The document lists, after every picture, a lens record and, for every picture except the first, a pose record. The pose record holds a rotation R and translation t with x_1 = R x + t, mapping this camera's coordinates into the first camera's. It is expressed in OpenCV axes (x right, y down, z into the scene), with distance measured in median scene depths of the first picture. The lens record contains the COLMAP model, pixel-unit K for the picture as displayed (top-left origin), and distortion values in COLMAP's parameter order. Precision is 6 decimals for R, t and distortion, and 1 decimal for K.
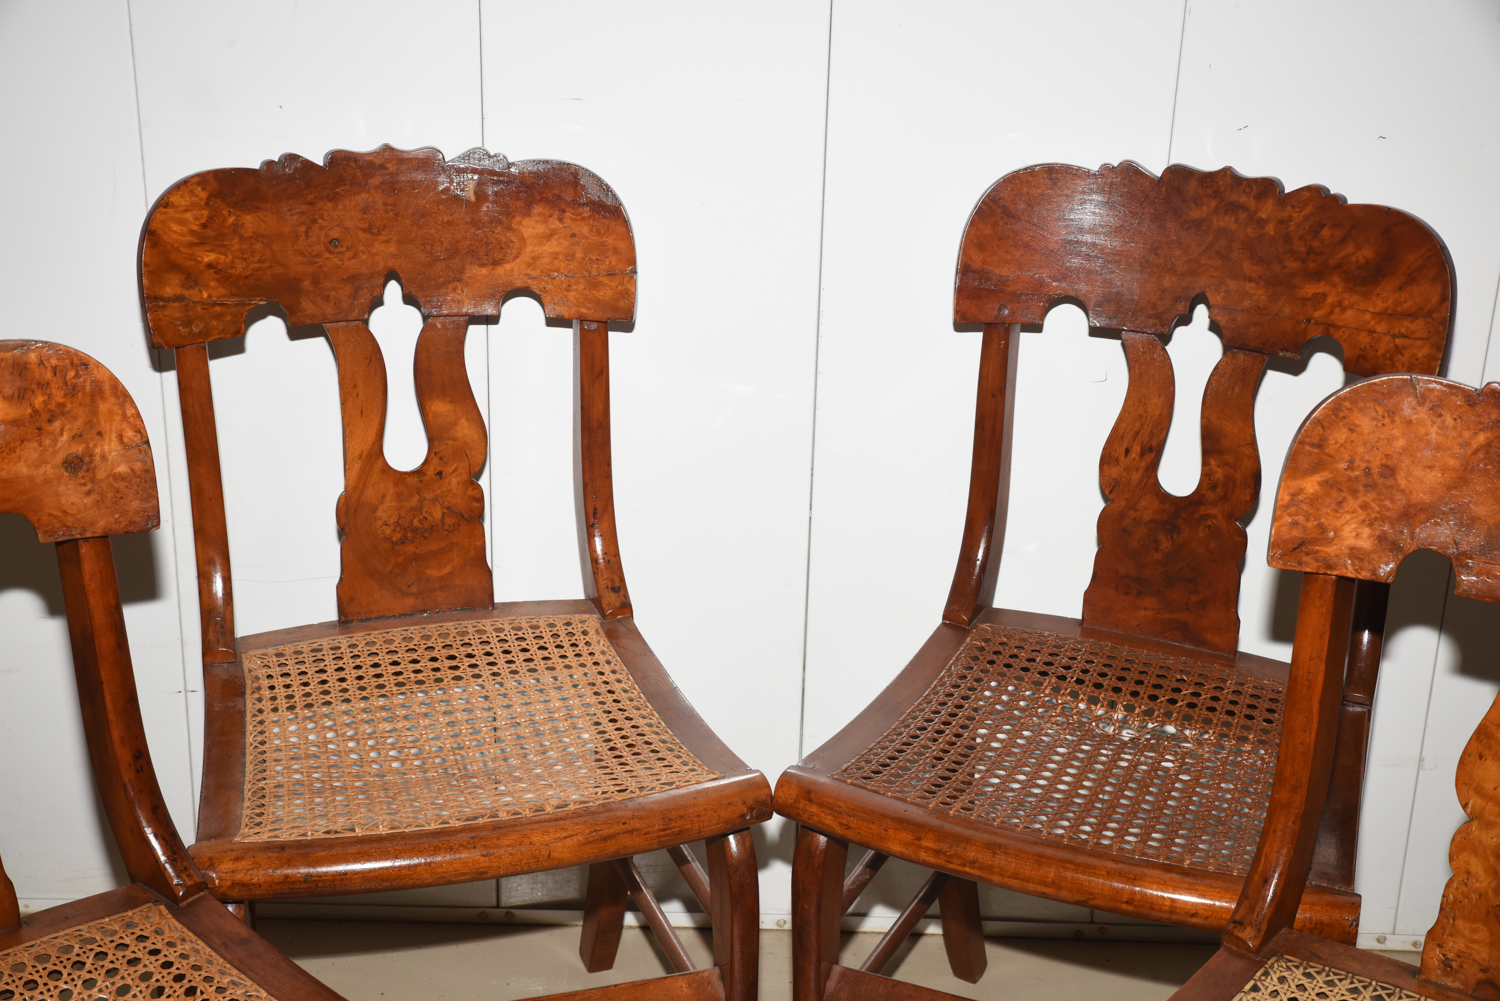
lens RADIAL K [[2313.5, 0, 745.9], [0, 2313.5, 498.4], [0, 0, 1]] dist [0.078579, 0.292326]
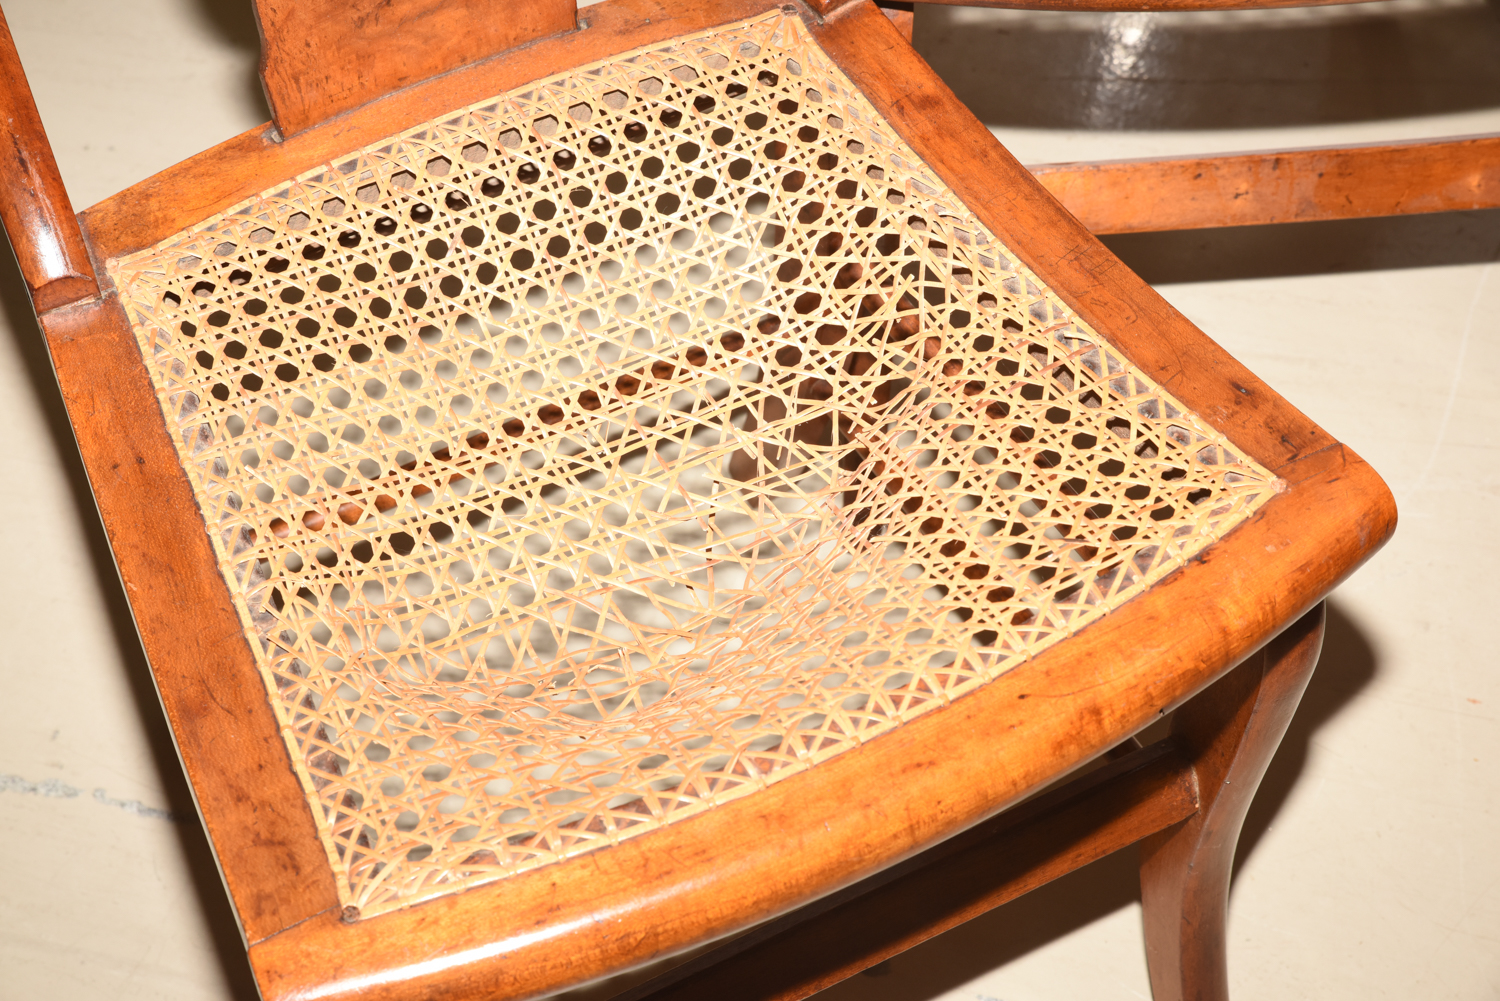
lens RADIAL K [[2728.1, 0, 740.7], [0, 2728.1, 496.7], [0, 0, 1]] dist [0.172209, 0.214323]
pose [[0.977892, 0.146907, -0.148815, -0.120691], [-0.055492, 0.868447, 0.492667, -0.058052], [0.201615, -0.473517, 0.857399, 0.283101]]
